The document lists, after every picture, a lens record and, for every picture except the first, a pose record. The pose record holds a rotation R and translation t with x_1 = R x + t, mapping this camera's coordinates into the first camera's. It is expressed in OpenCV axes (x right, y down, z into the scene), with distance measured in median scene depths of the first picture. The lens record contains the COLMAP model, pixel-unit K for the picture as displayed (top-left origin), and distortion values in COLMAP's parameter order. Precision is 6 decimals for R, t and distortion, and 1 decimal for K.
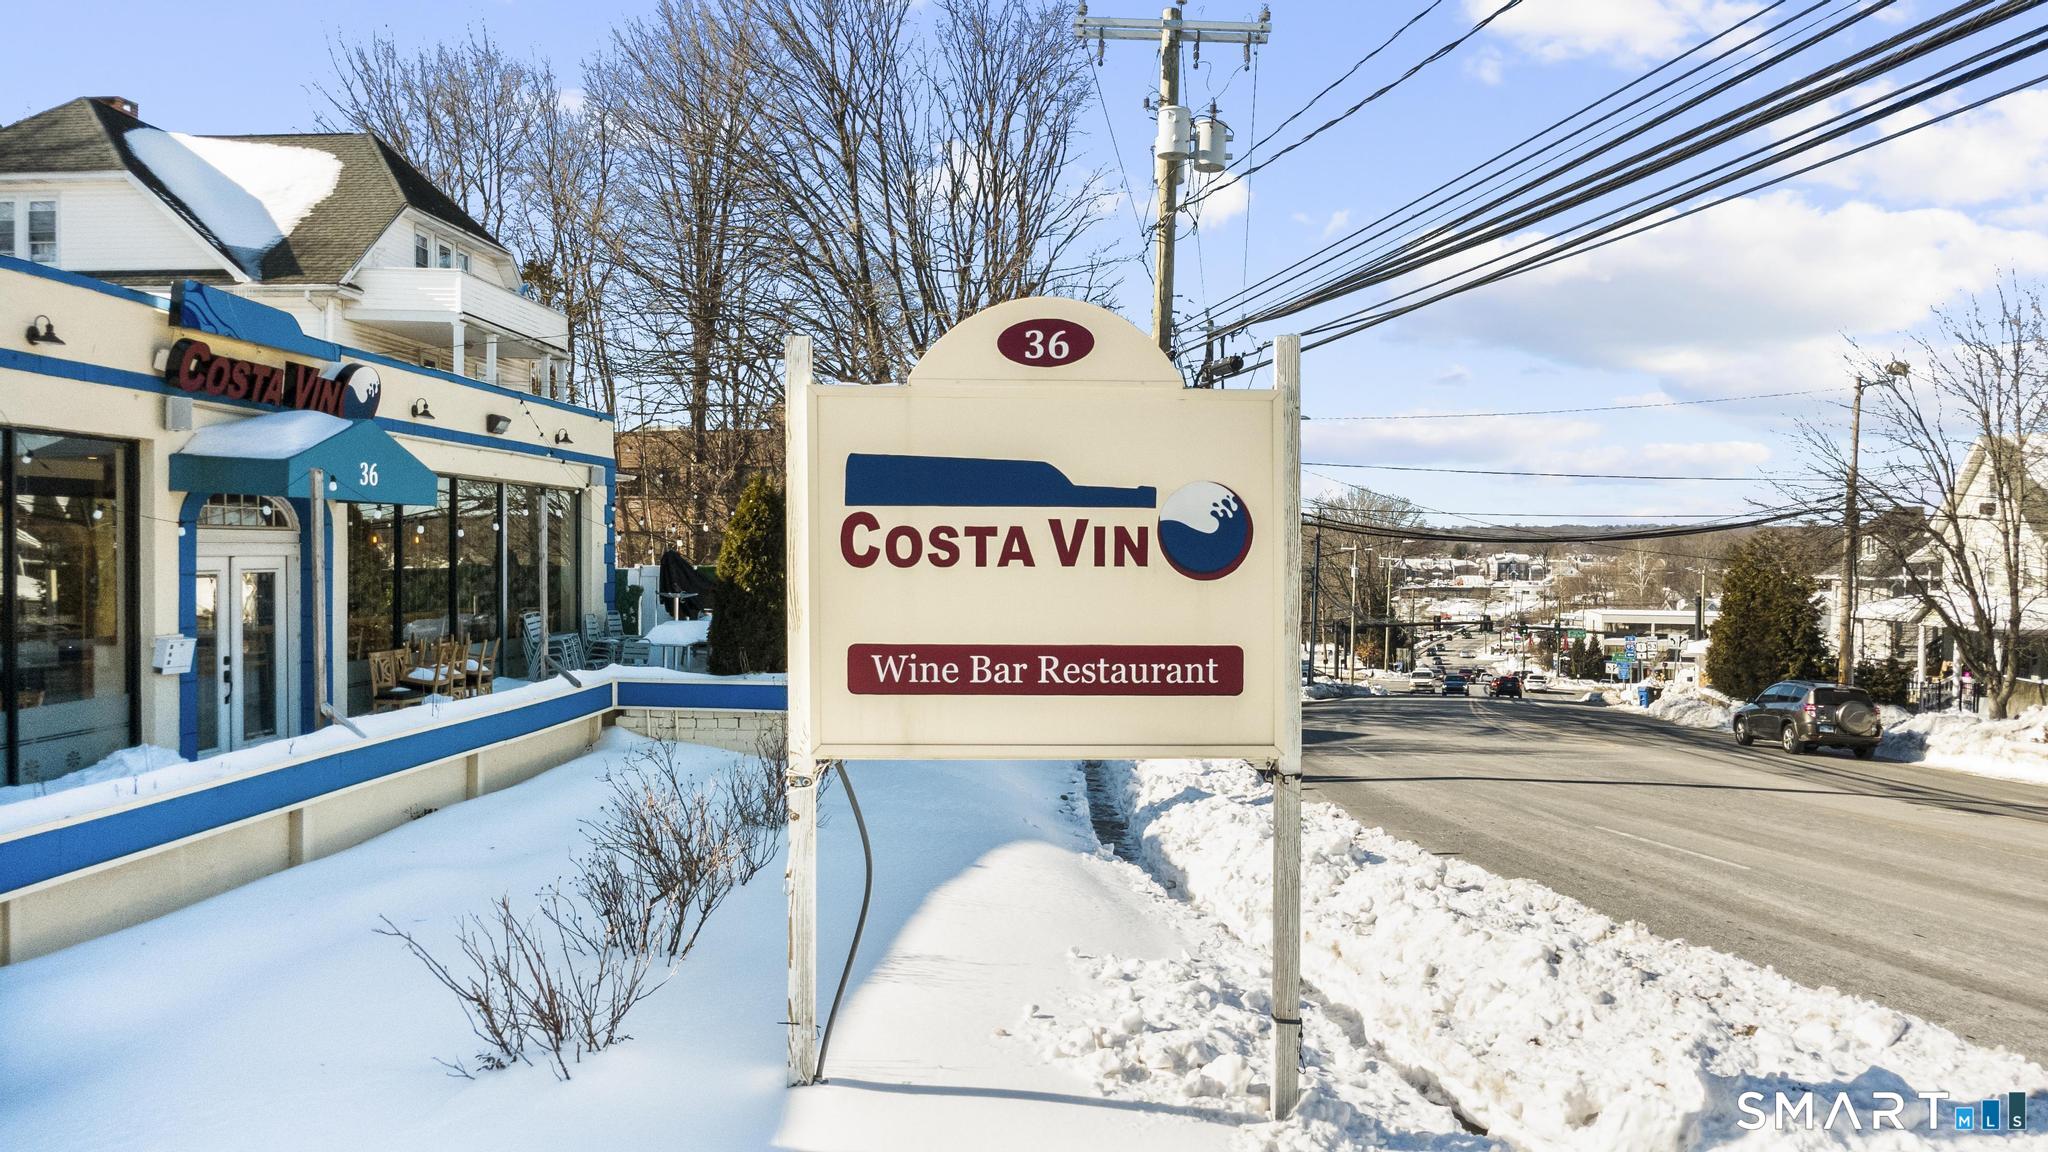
lens RADIAL K [[1438.2, 0, 1024.0], [0, 1438.2, 576.0], [0, 0, 1]] dist [0.014546, 0.001582]
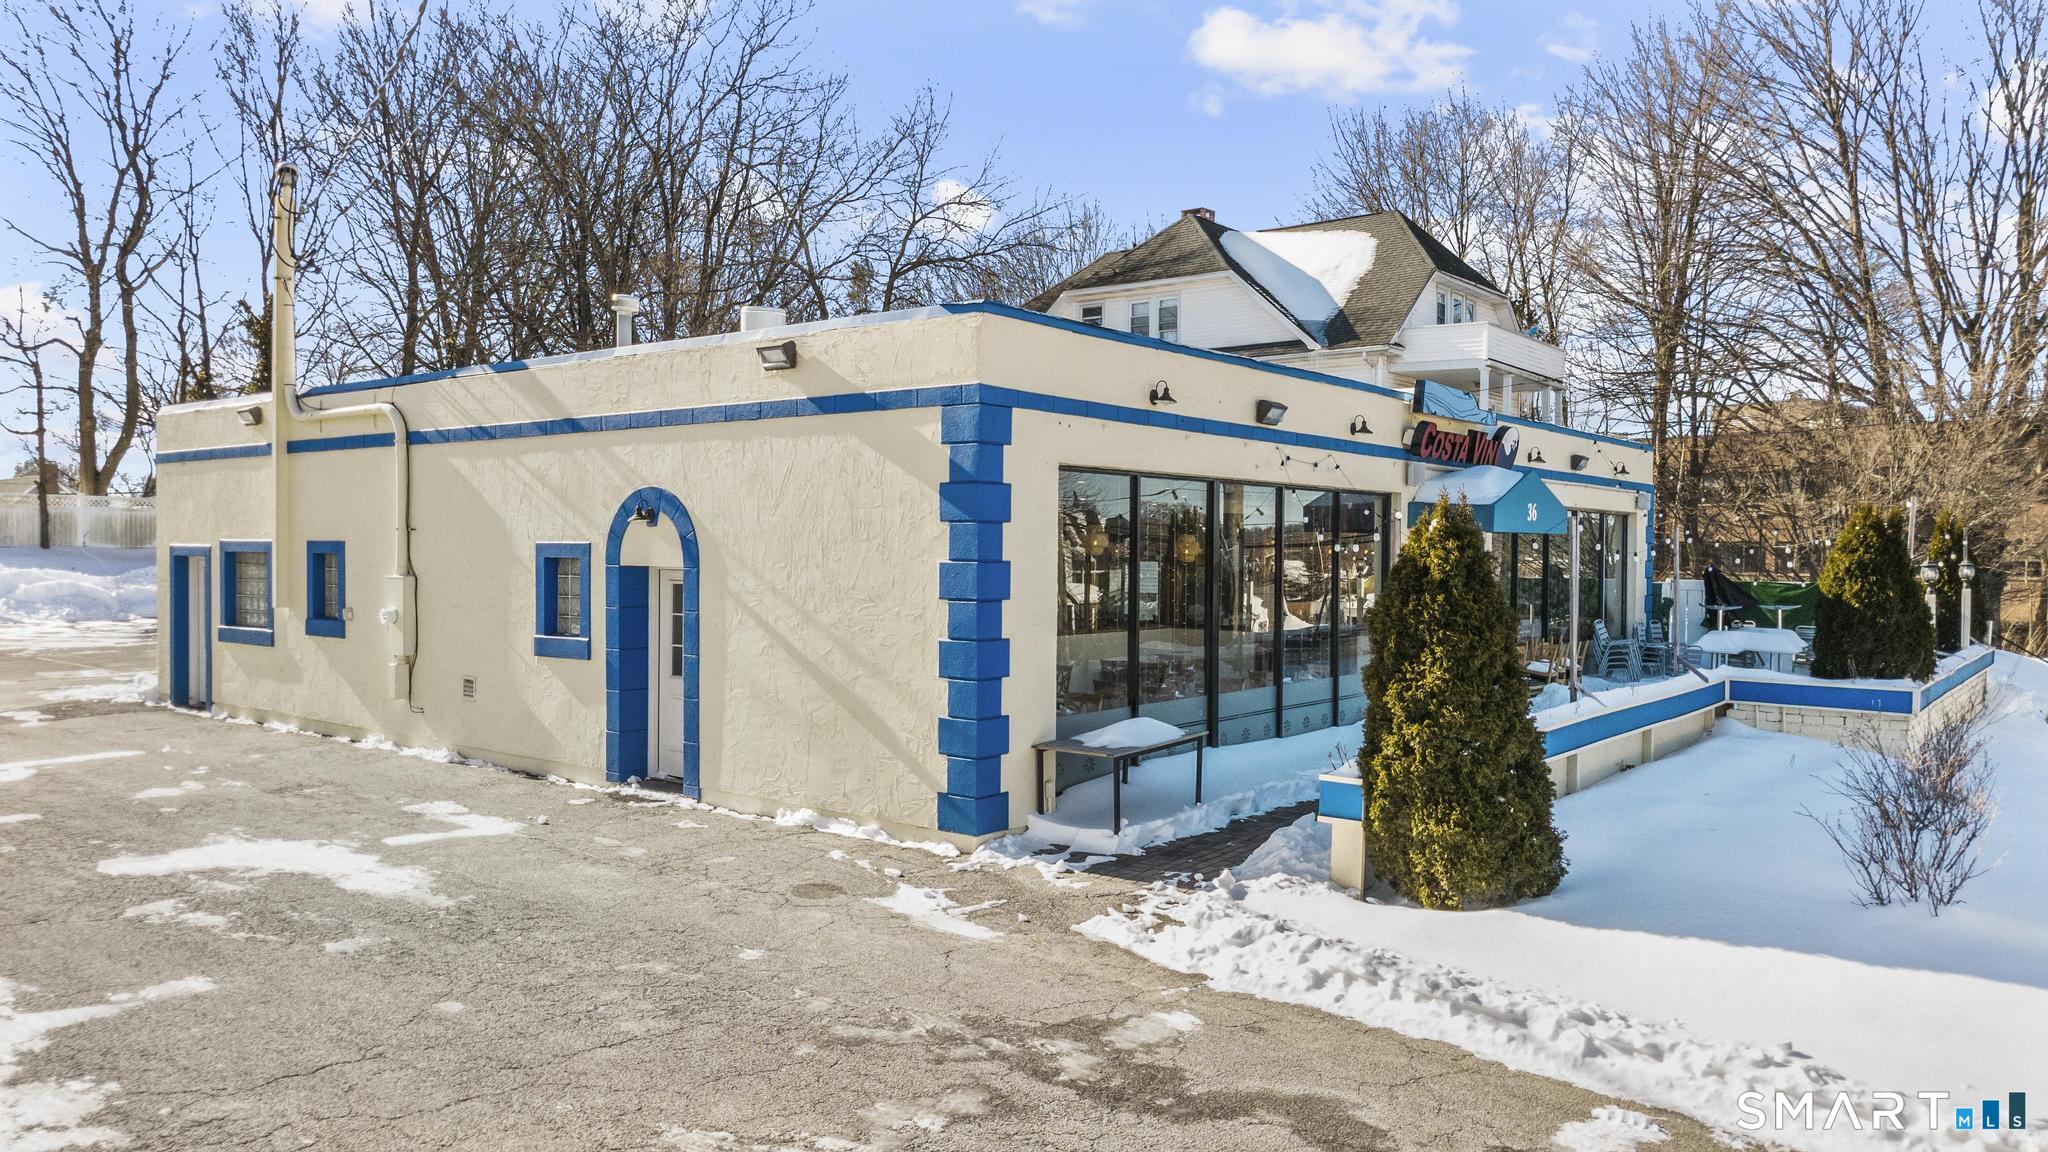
lens RADIAL K [[1438.2, 0, 1024.0], [0, 1438.2, 576.0], [0, 0, 1]] dist [0.014546, 0.001582]
pose [[0.827568, 0.008191, -0.561305, -0.092835], [-0.011110, 0.999937, -0.001788, -0.004561], [0.561255, 0.007715, 0.827607, -0.321940]]
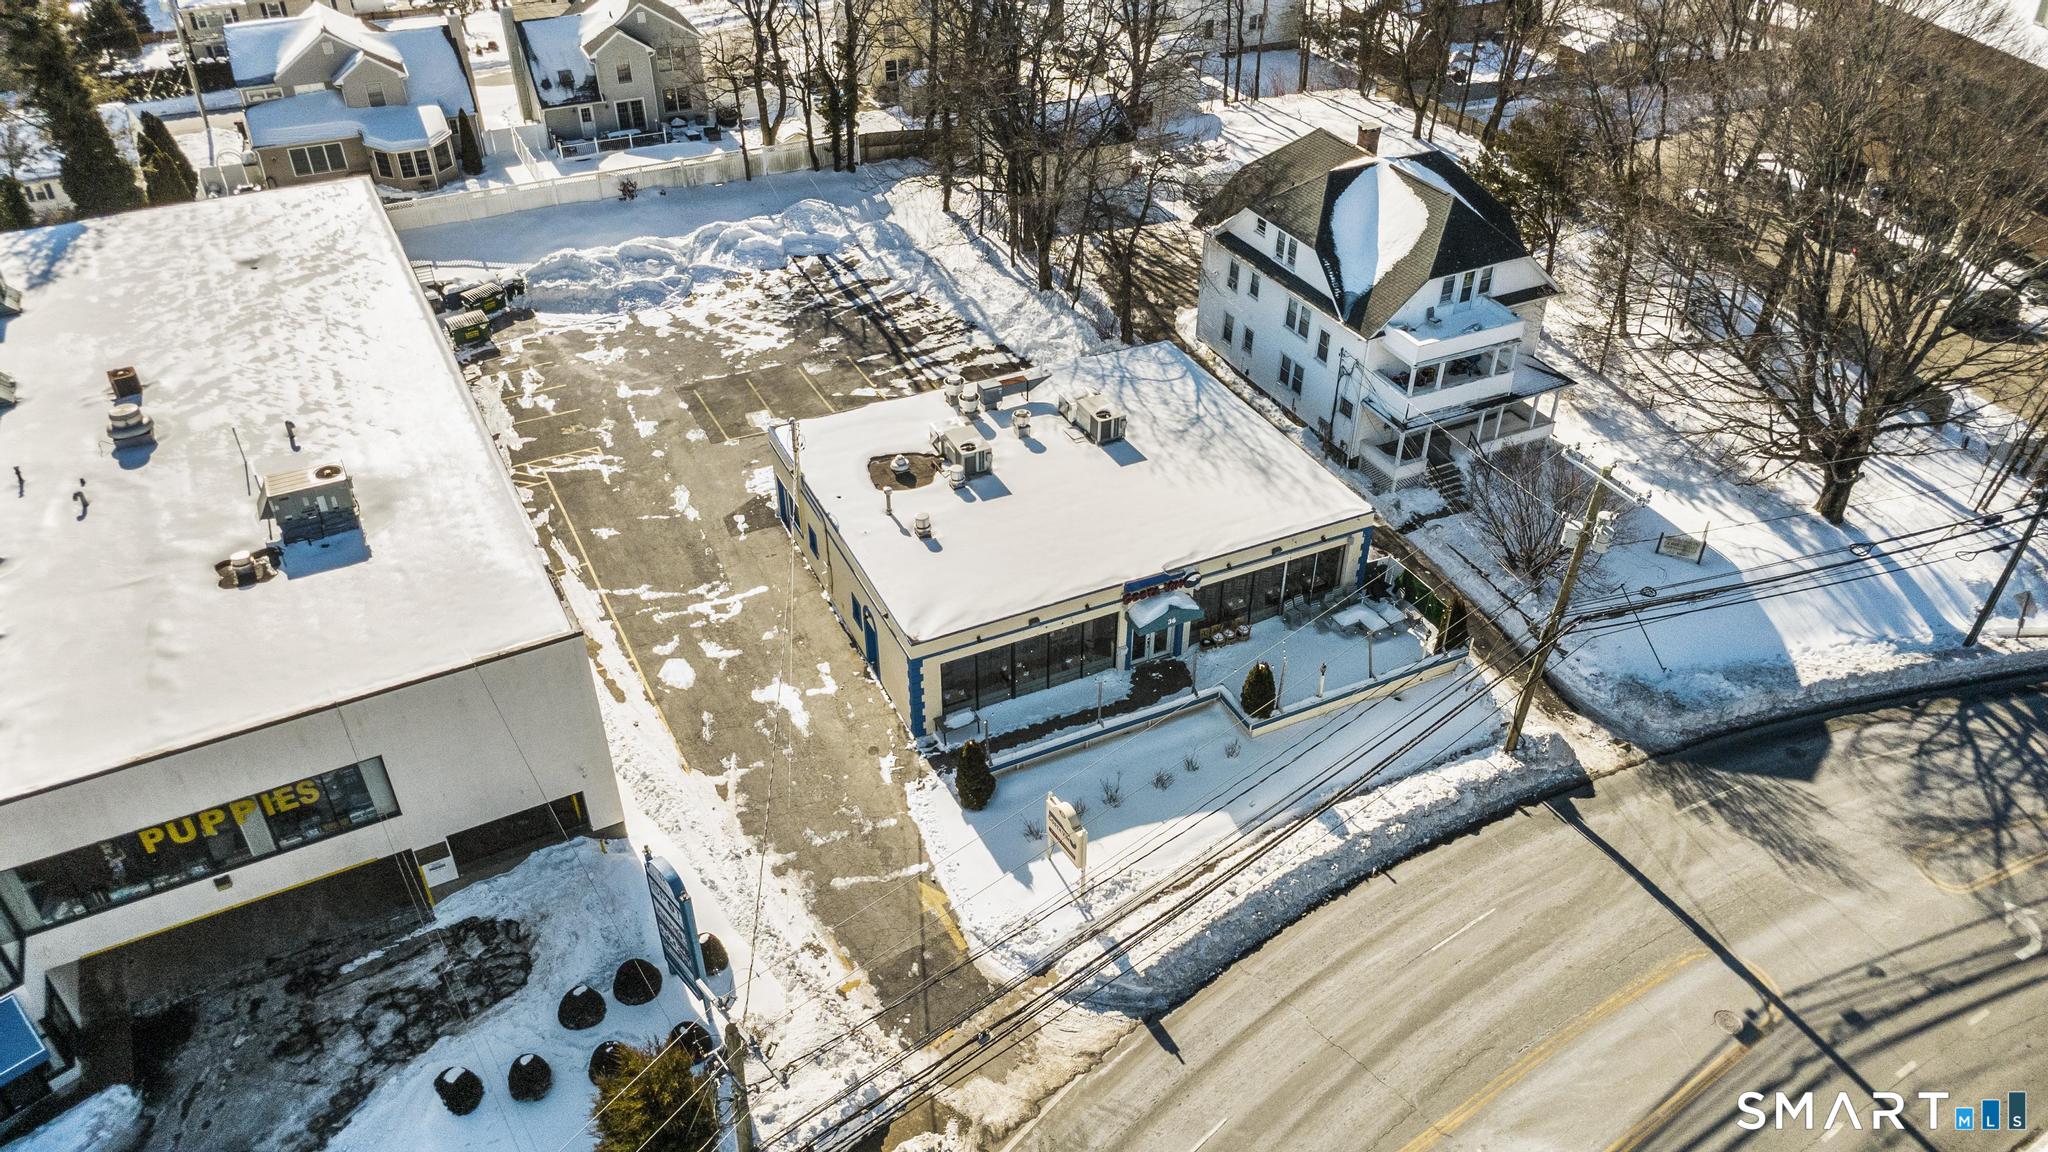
lens RADIAL K [[1434.2, 0, 1024.0], [0, 1434.2, 576.0], [0, 0, 1]] dist [0.003502, 0.003098]
pose [[0.500105, 0.503142, -0.704800, 1.783428], [-0.019190, 0.820129, 0.571856, -2.130666], [0.865752, -0.272463, 0.419806, -0.793515]]
